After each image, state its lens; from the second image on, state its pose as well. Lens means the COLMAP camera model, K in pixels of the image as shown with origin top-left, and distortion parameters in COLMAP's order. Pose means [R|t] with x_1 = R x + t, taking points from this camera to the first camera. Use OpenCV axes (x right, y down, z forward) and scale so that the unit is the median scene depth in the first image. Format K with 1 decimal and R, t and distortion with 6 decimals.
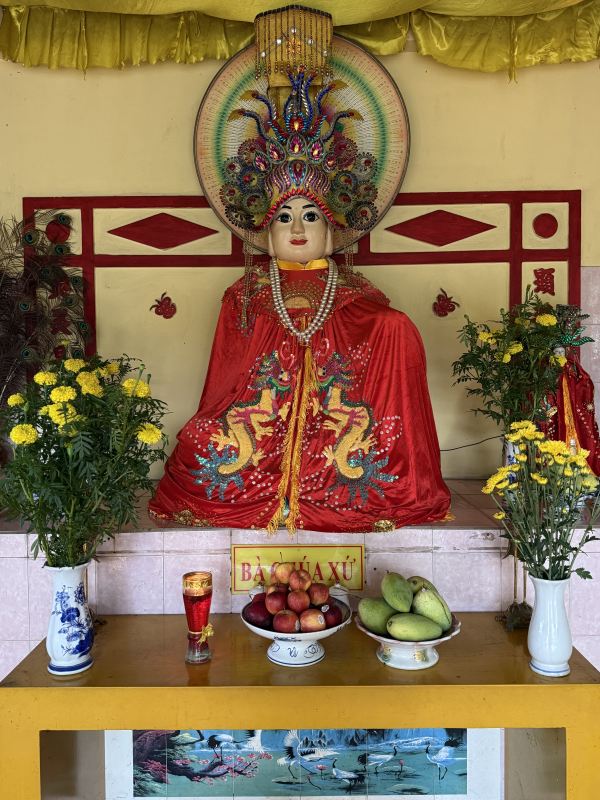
lens RADIAL K [[625.1, 0, 300.6], [0, 625.1, 404.0], [0, 0, 1]] dist [0.050182, -0.002409]
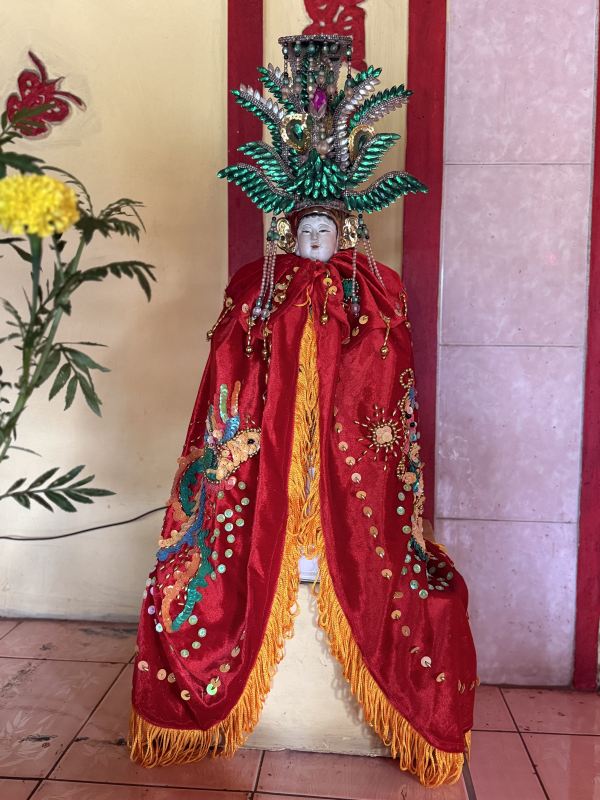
lens RADIAL K [[693.1, 0, 300.2], [0, 693.1, 400.1], [0, 0, 1]] dist [-0.008473, -0.008763]
pose [[0.998398, 0.025878, -0.050310, 0.438180], [-0.023875, 0.998914, 0.040016, -0.019857], [0.051291, -0.038751, 0.997932, 0.714156]]
